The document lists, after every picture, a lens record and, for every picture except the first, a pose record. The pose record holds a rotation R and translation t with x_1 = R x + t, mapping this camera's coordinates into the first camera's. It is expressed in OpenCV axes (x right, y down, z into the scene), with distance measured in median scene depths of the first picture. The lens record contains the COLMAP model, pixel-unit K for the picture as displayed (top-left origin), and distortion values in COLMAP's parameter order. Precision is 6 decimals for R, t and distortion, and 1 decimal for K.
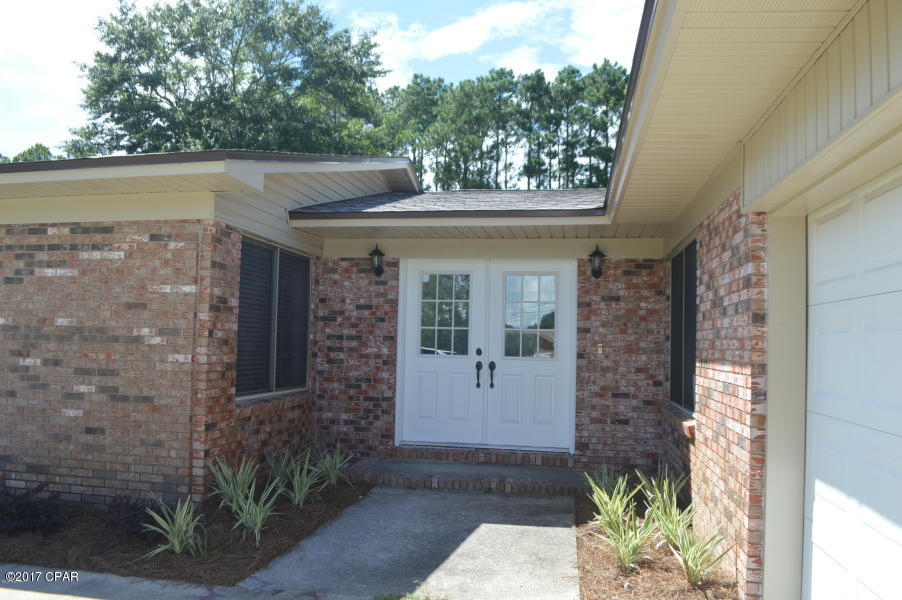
lens RADIAL K [[718.3, 0, 451.0], [0, 718.3, 300.0], [0, 0, 1]] dist [-0.065034, 0.003869]
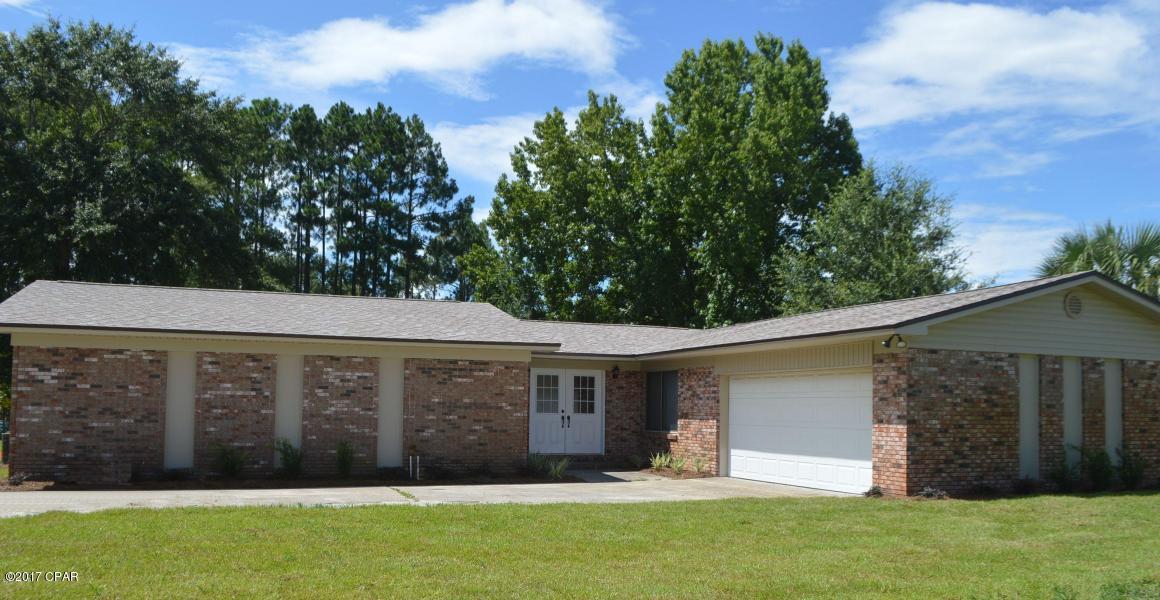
lens RADIAL K [[1007.6, 0, 580.0], [0, 1007.6, 300.0], [0, 0, 1]] dist [-0.006712, -0.000447]
pose [[0.842230, 0.049154, 0.536873, -2.104570], [-0.028474, 0.998501, -0.046749, -0.164637], [-0.538366, 0.024086, 0.842367, -2.155763]]
